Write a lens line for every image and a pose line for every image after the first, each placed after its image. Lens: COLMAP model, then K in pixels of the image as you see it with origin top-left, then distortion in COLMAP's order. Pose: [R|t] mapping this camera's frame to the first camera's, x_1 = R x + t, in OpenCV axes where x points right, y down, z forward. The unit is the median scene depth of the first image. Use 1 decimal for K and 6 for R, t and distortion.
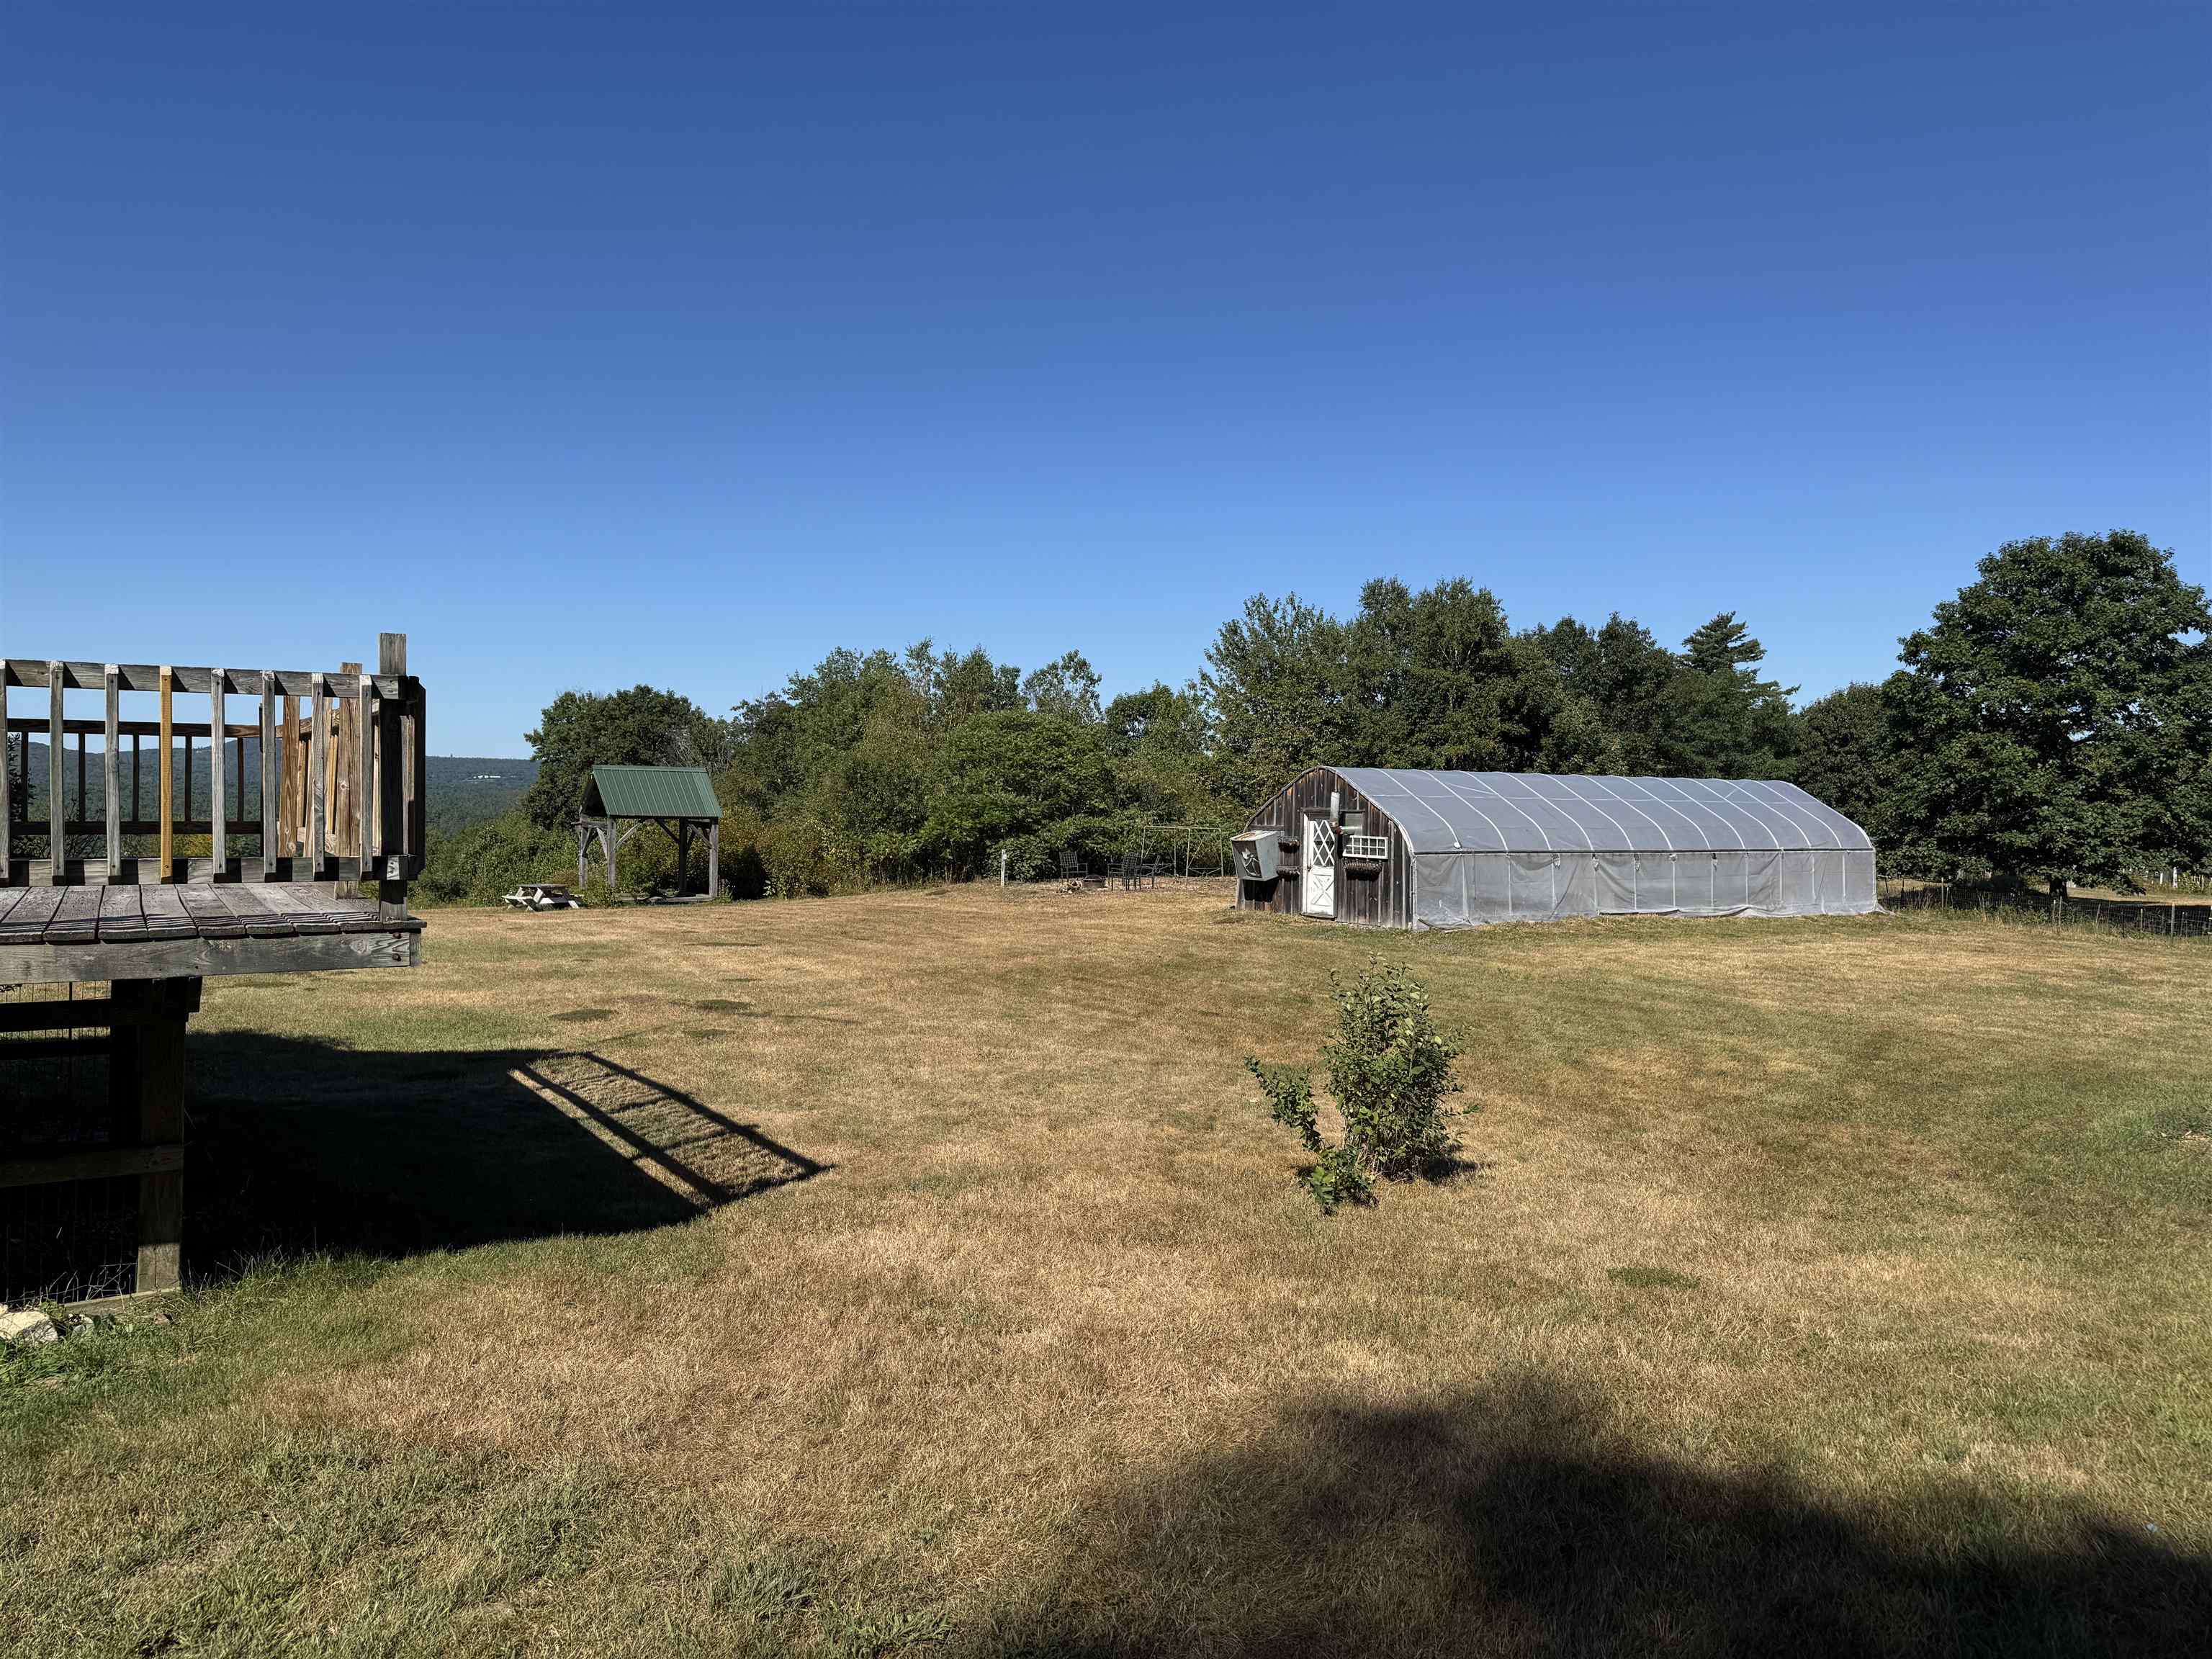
lens RADIAL K [[1519.7, 0, 1134.4], [0, 1519.7, 839.0], [0, 0, 1]] dist [0.060638, -0.004473]
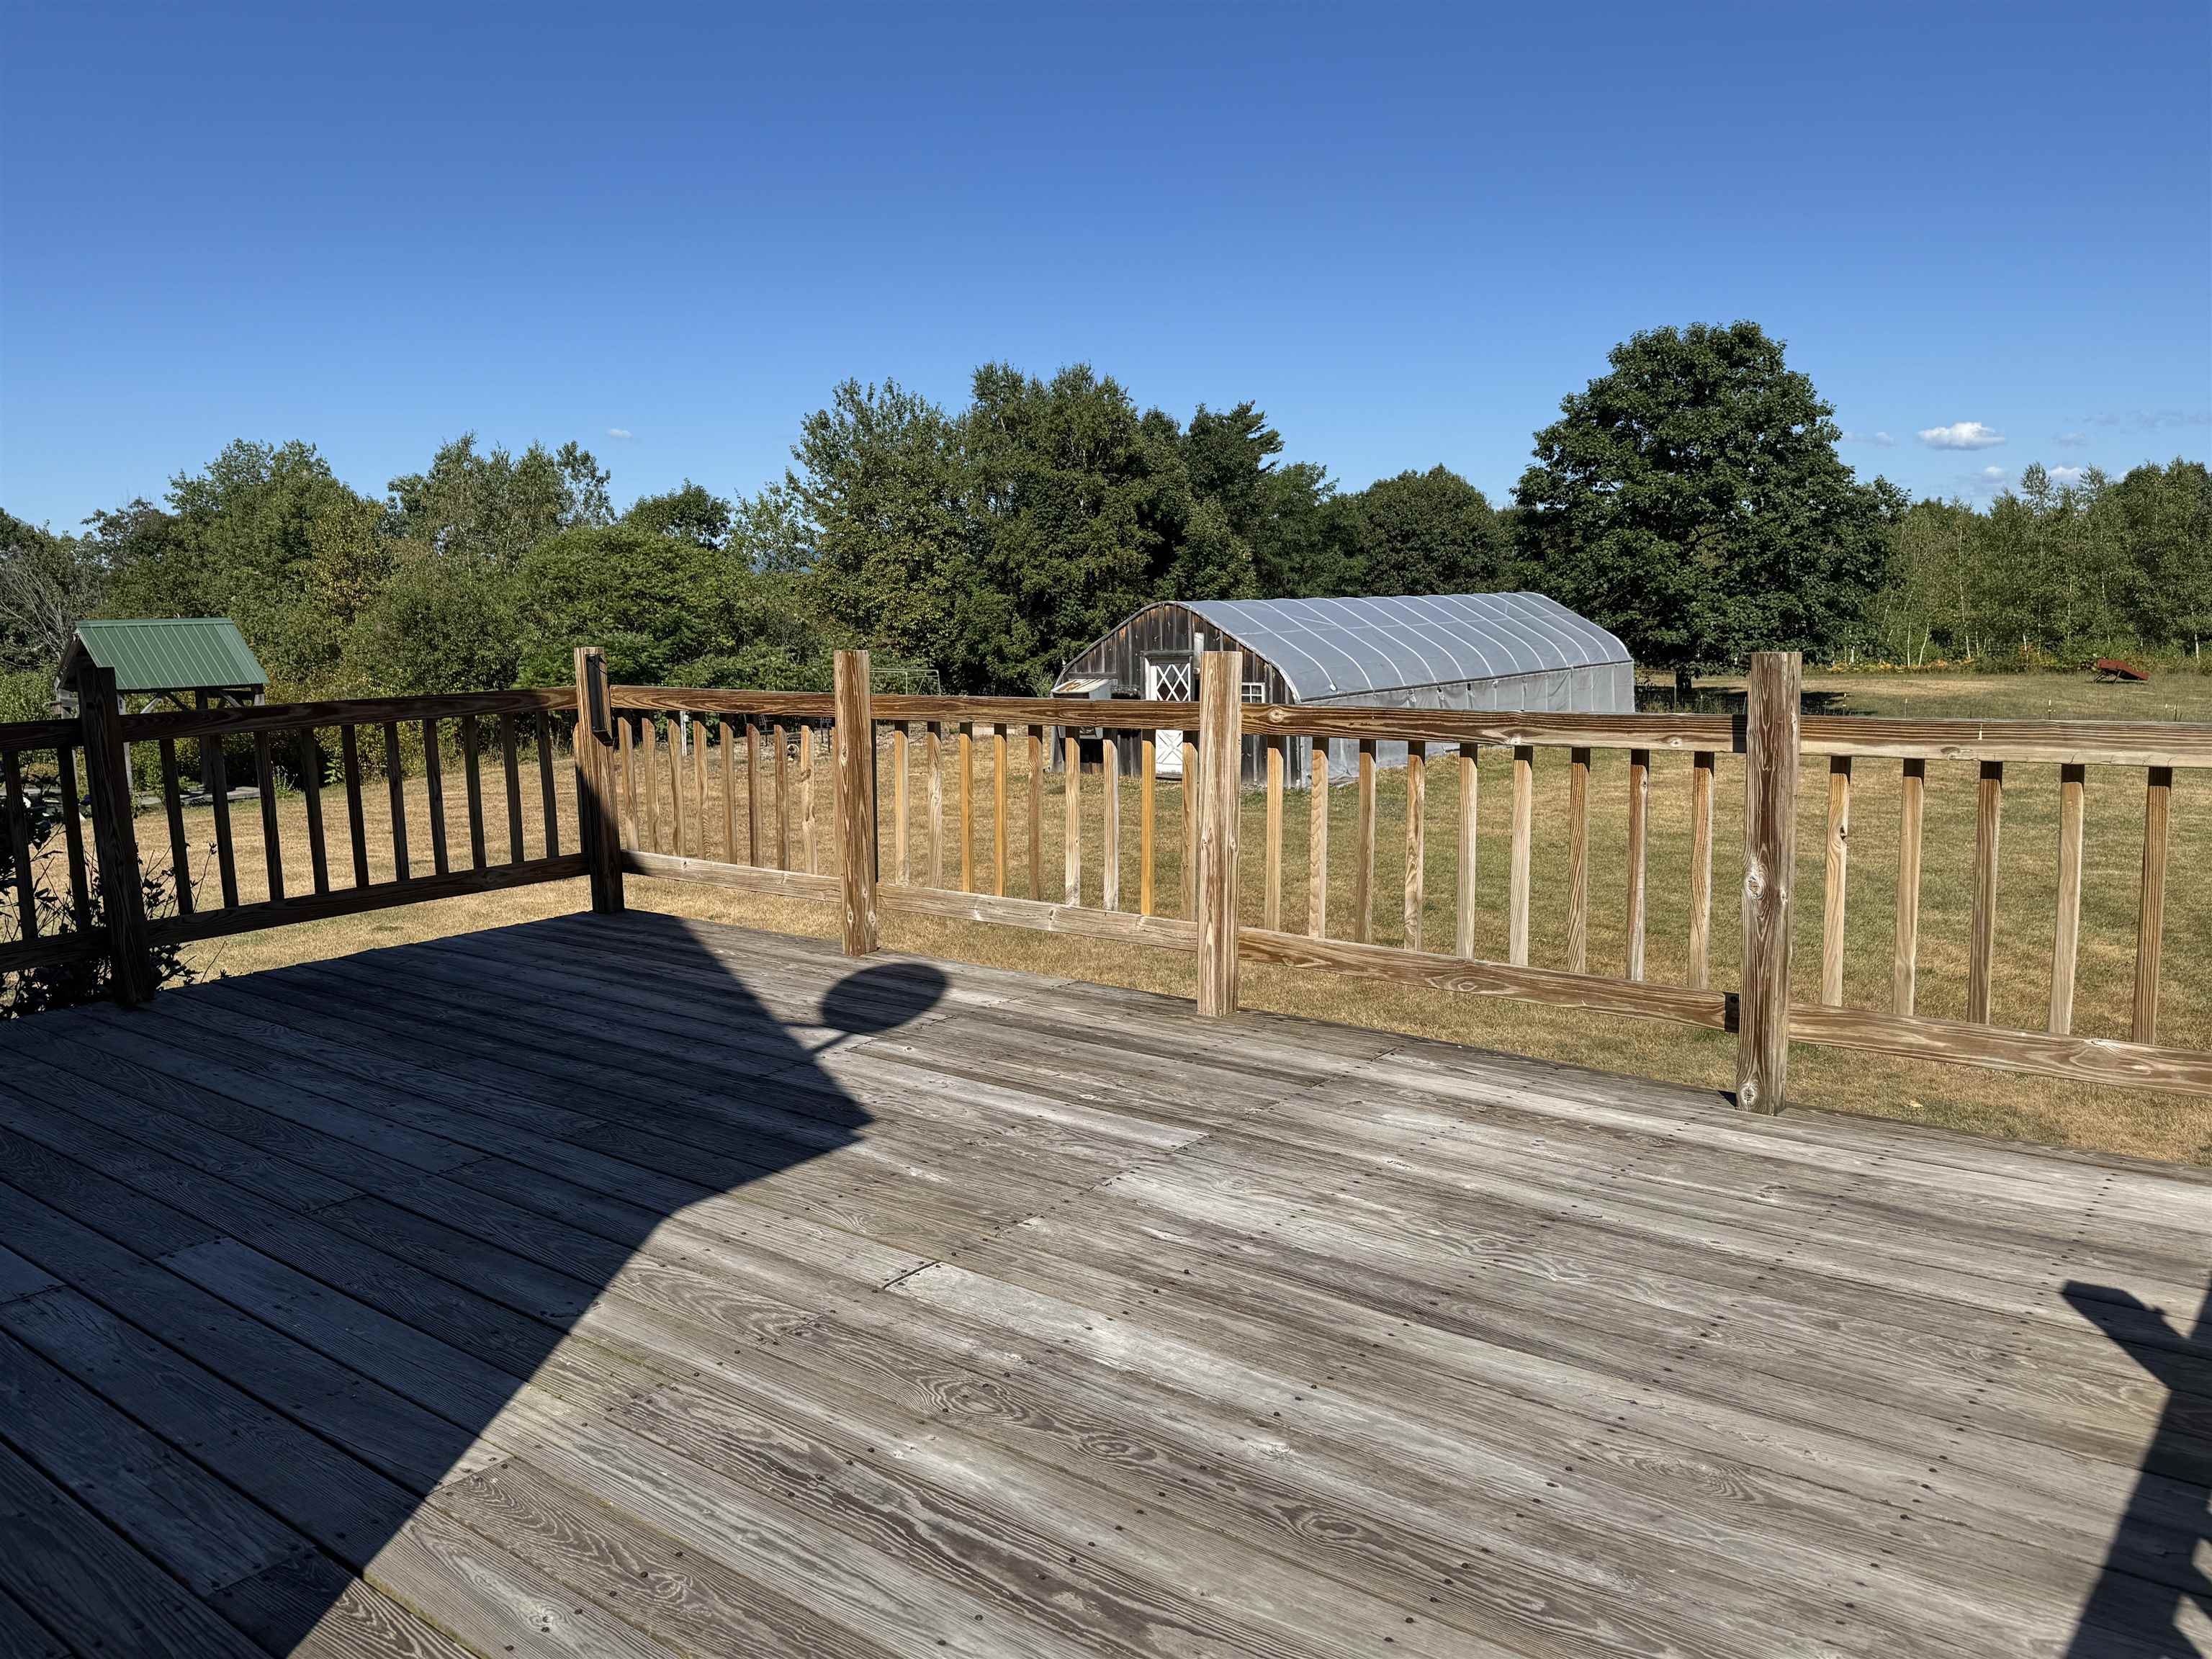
lens RADIAL K [[1627.5, 0, 1106.0], [0, 1627.5, 829.5], [0, 0, 1]] dist [0.173418, -0.286778]
pose [[0.947509, -0.079655, 0.309648, -0.096894], [0.045244, 0.992127, 0.116776, -0.014015], [-0.316512, -0.096637, 0.943653, 0.066589]]
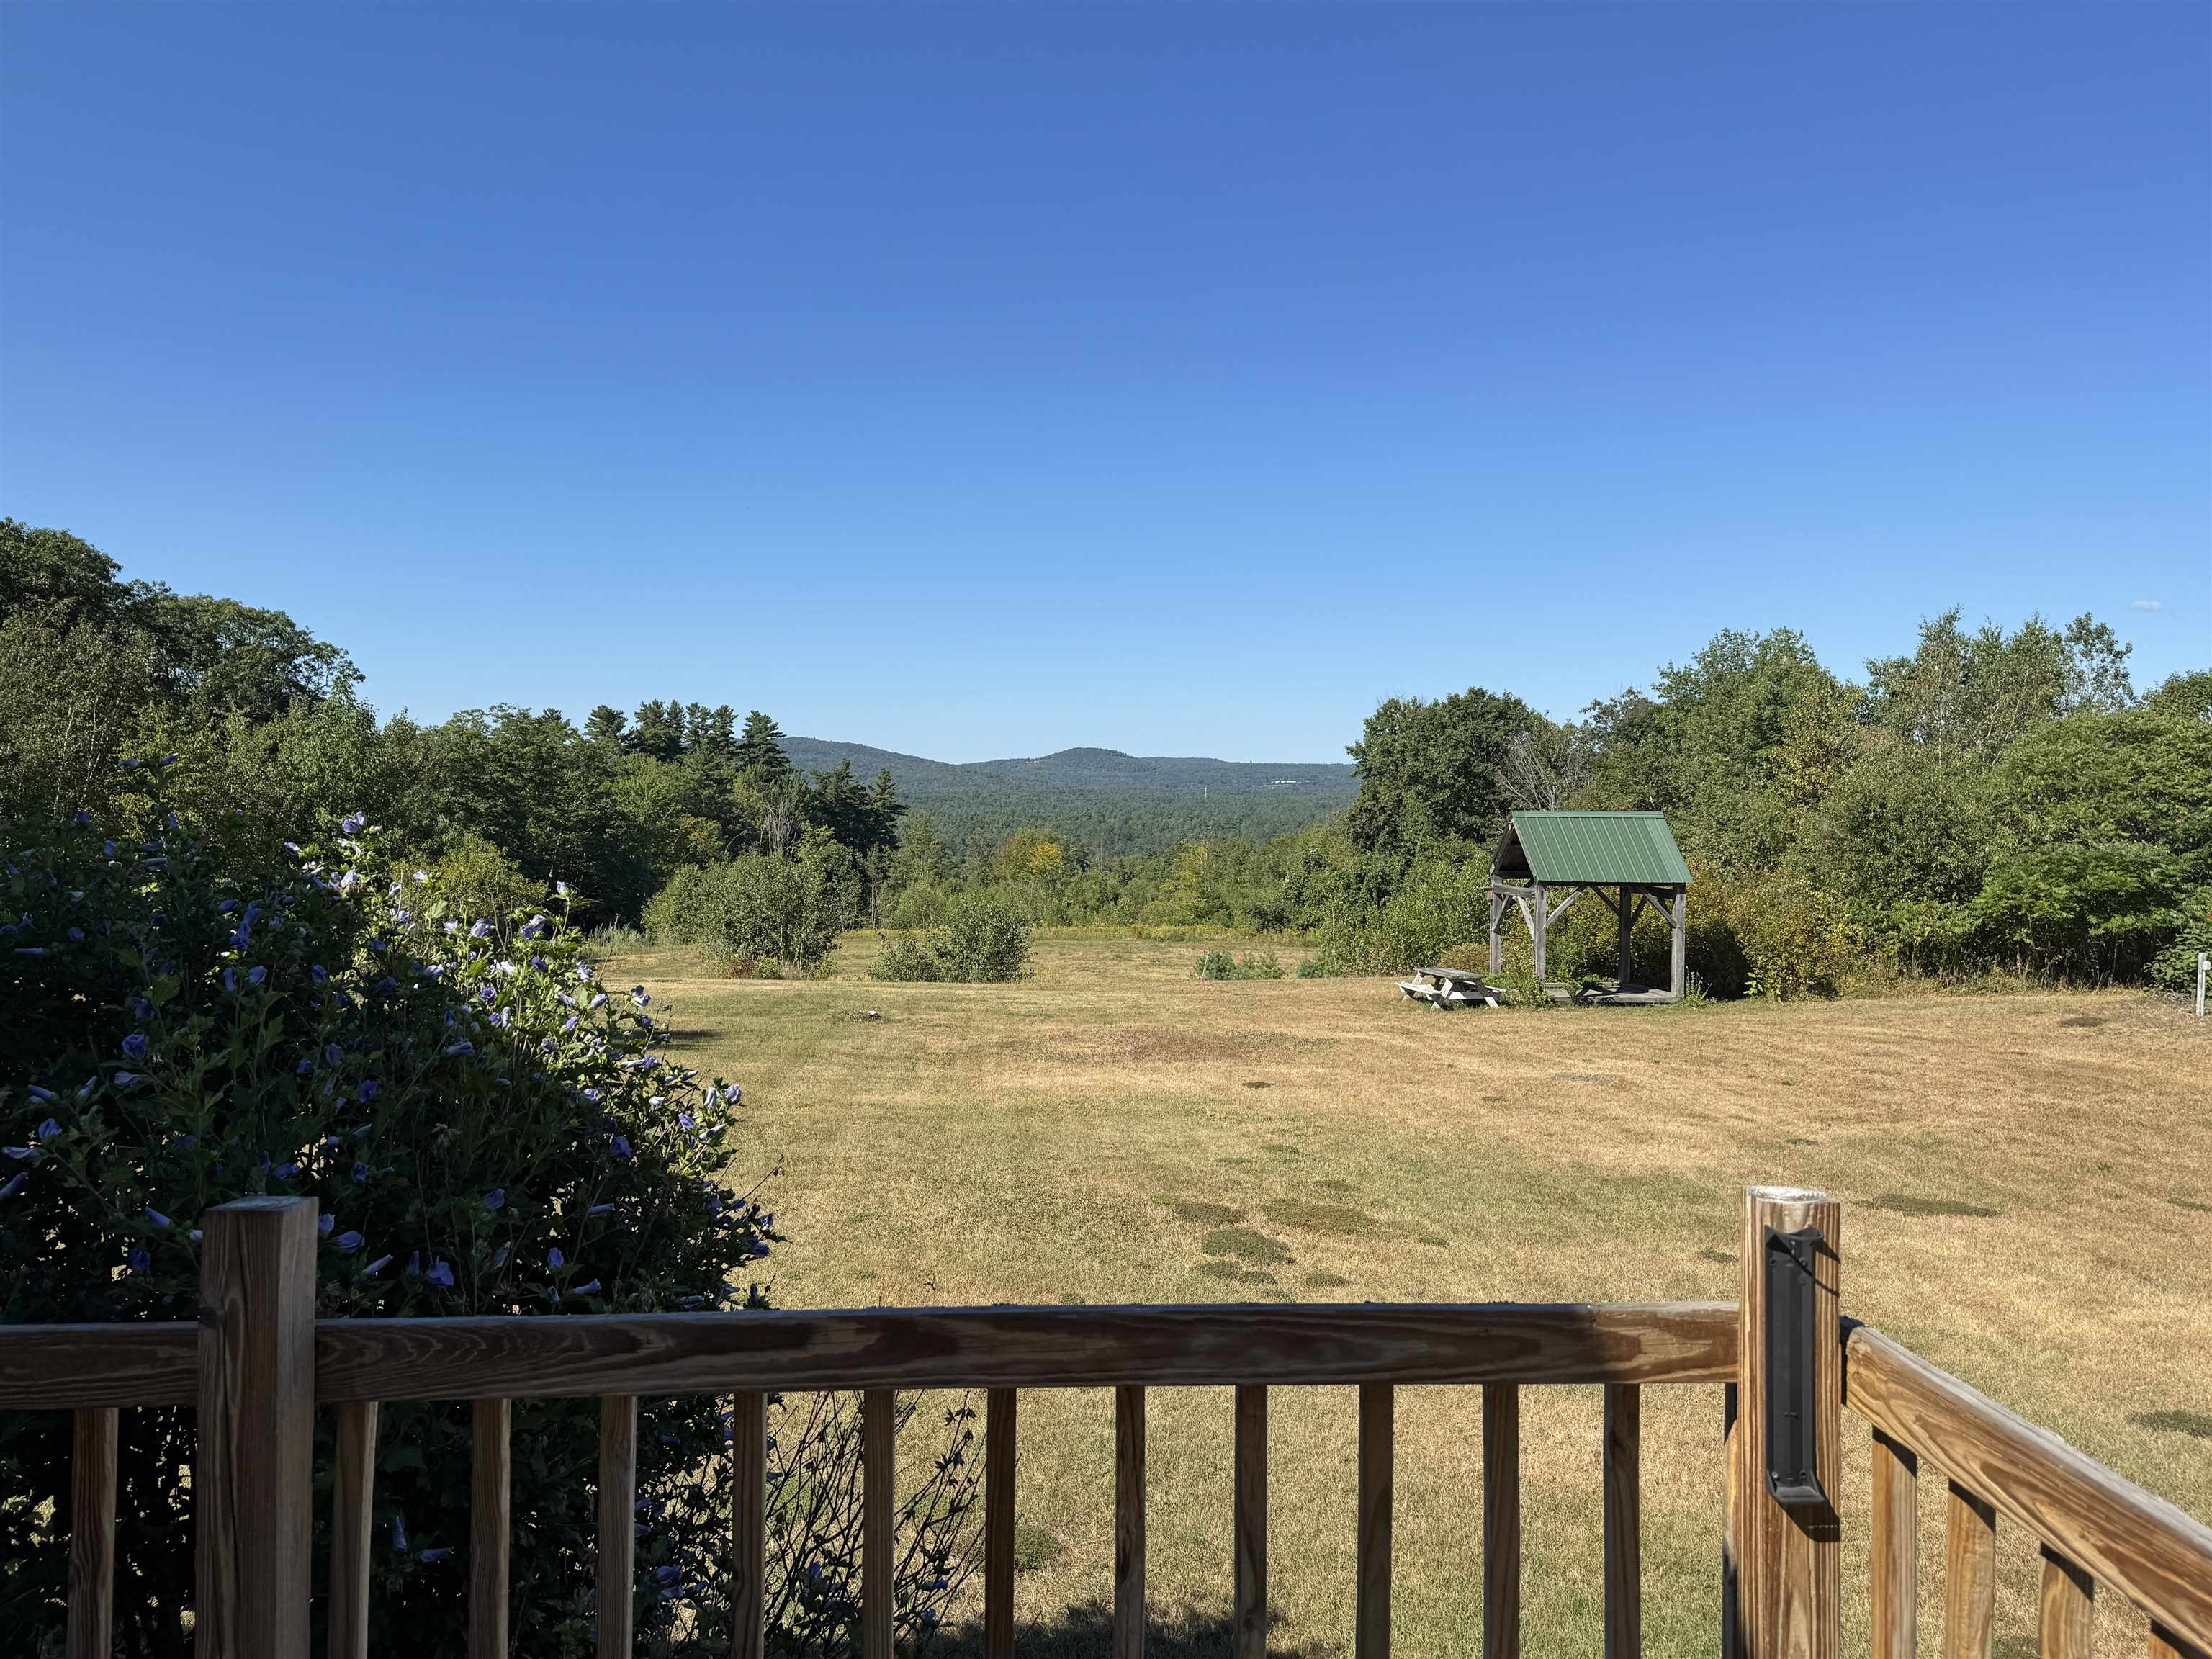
lens RADIAL K [[1668.1, 0, 1101.8], [0, 1668.1, 817.9], [0, 0, 1]] dist [0.127392, -0.170168]
pose [[0.874421, -0.000958, -0.485166, -0.090413], [-0.007223, 0.999862, -0.014993, -0.021491], [0.485113, 0.016614, 0.874293, 0.130928]]
